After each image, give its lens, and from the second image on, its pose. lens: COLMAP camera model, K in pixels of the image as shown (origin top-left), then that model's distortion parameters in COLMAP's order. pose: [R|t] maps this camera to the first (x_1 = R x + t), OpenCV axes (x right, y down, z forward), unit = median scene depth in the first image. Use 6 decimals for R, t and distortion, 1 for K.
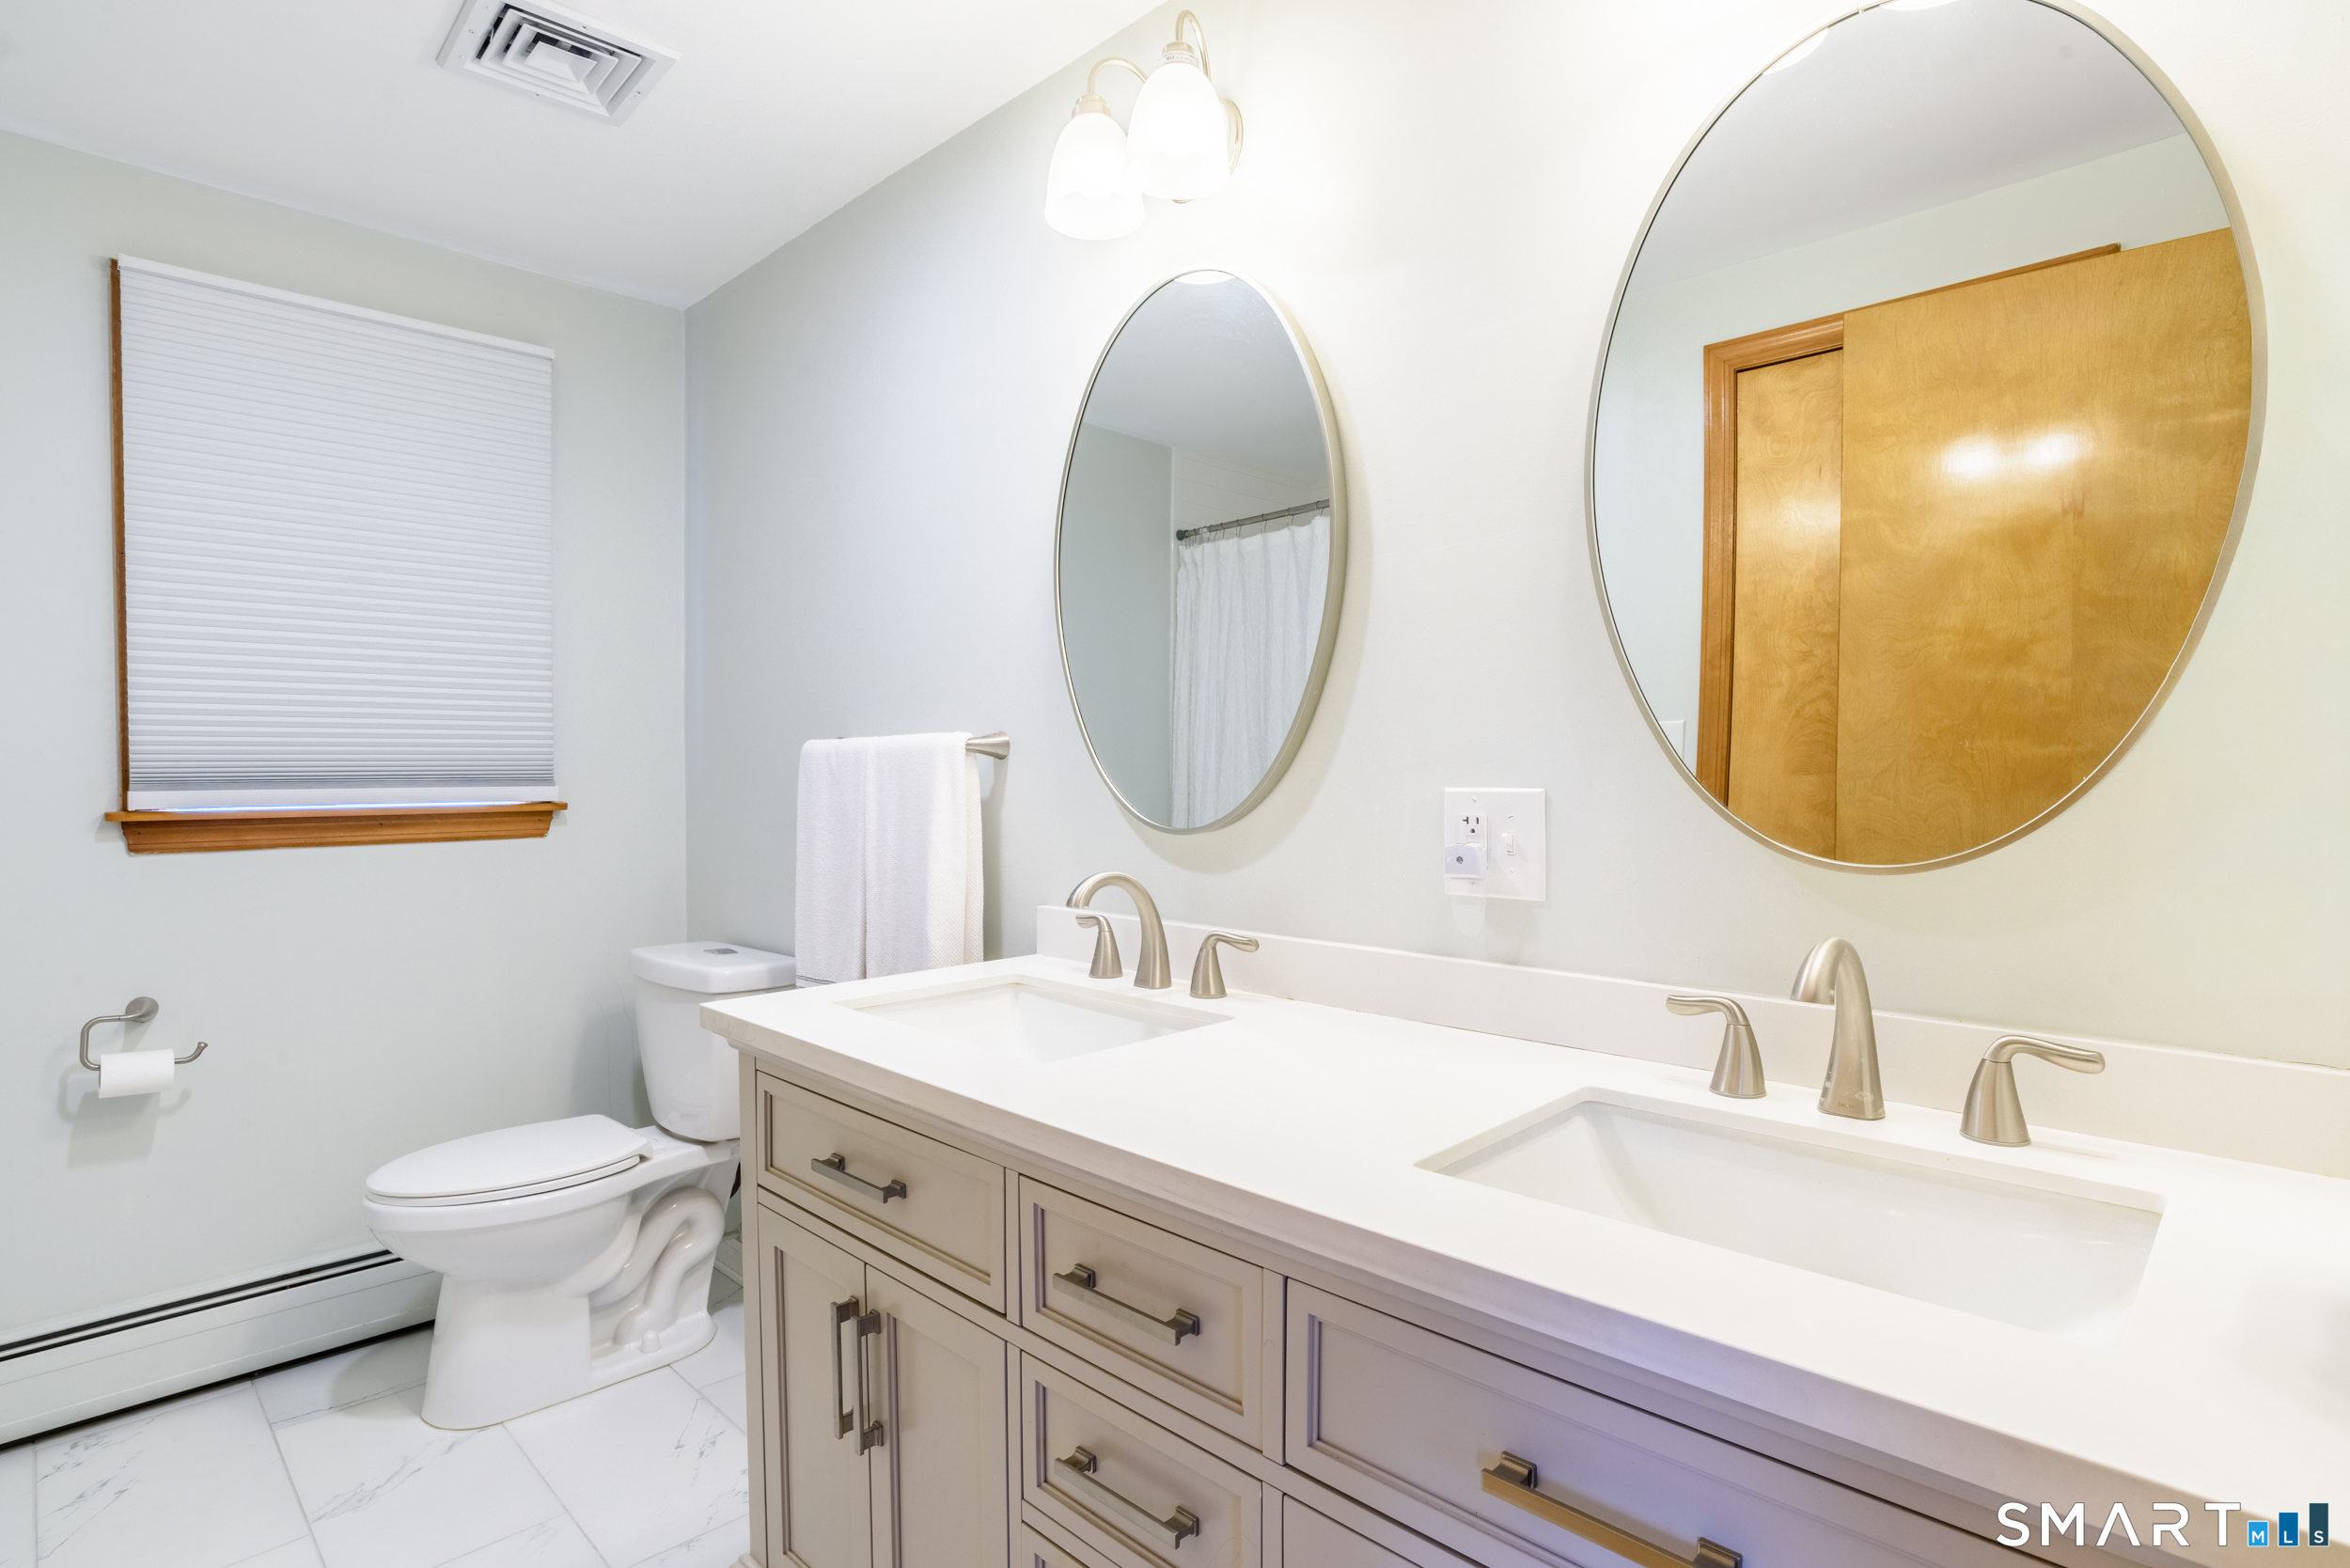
lens RADIAL K [[1178.3, 0, 1175.0], [0, 1178.3, 784.0], [0, 0, 1]] dist [0.000560, 0.000278]
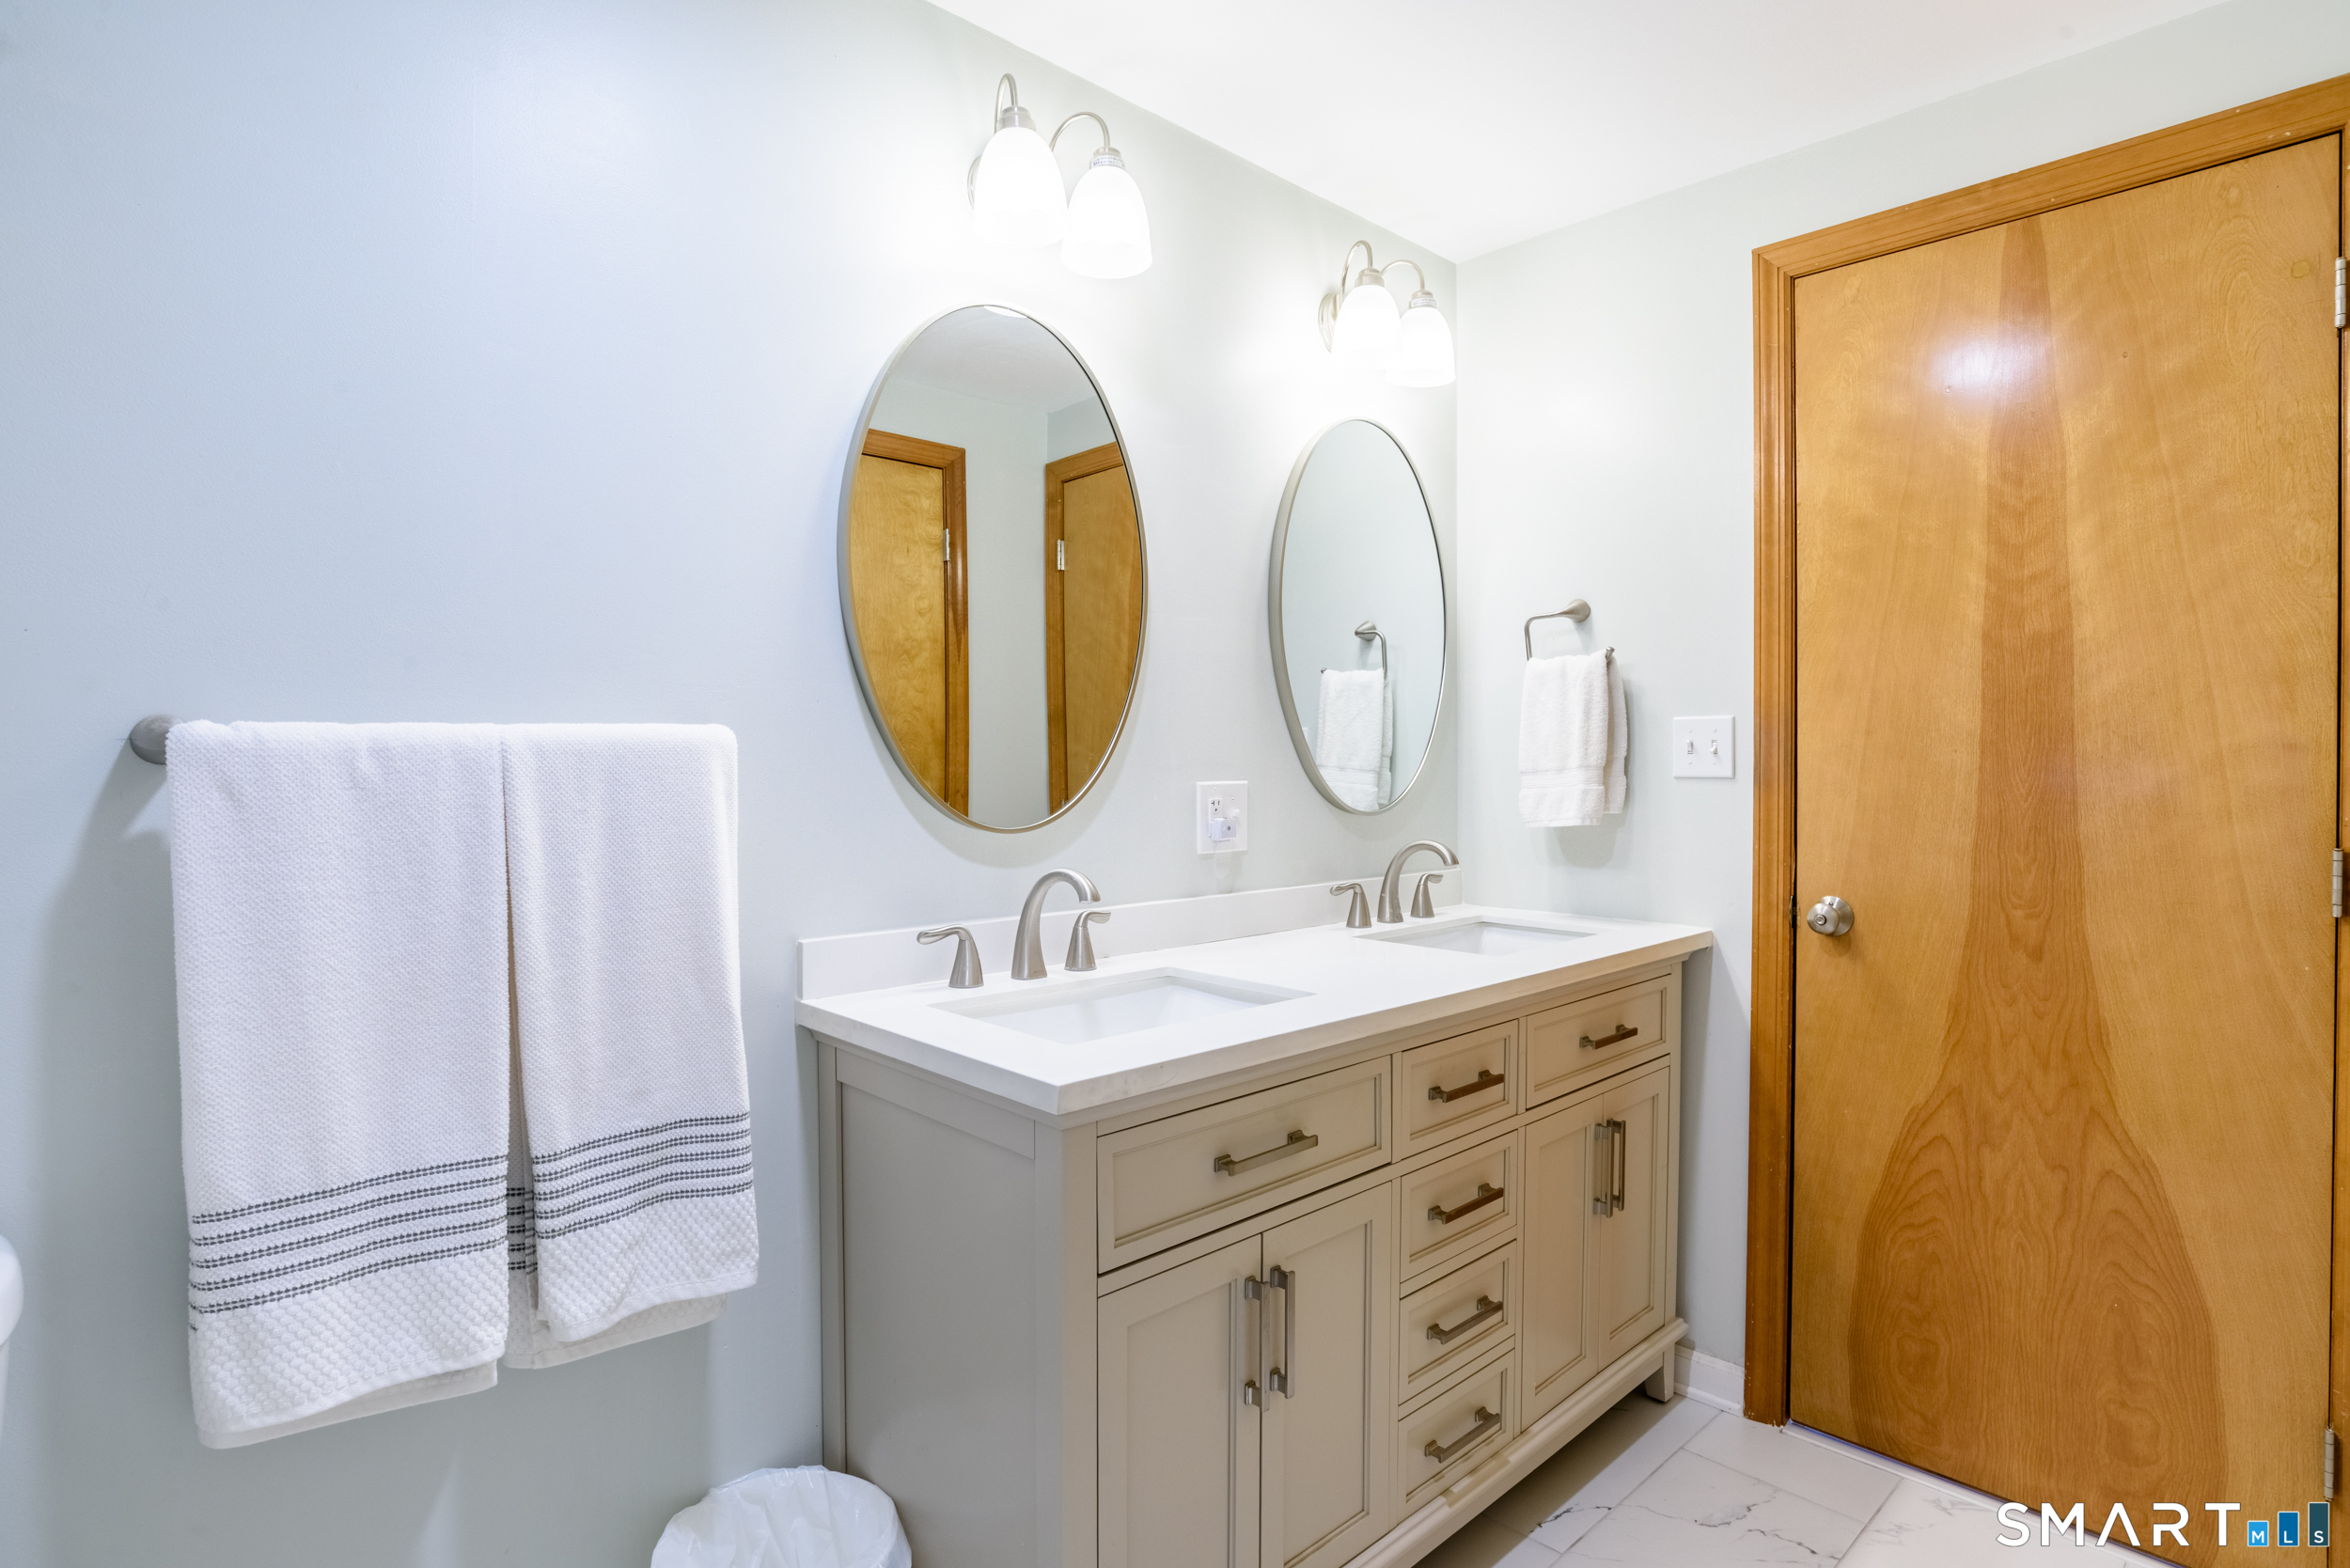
lens RADIAL K [[1205.0, 0, 1182.4], [0, 1205.0, 784.9], [0, 0, 1]] dist [-0.037858, 0.001427]
pose [[0.038112, -0.040688, 0.998445, -1.060374], [-0.003737, 0.999158, 0.040860, -0.046001], [-0.999266, -0.005288, 0.037928, 0.799096]]
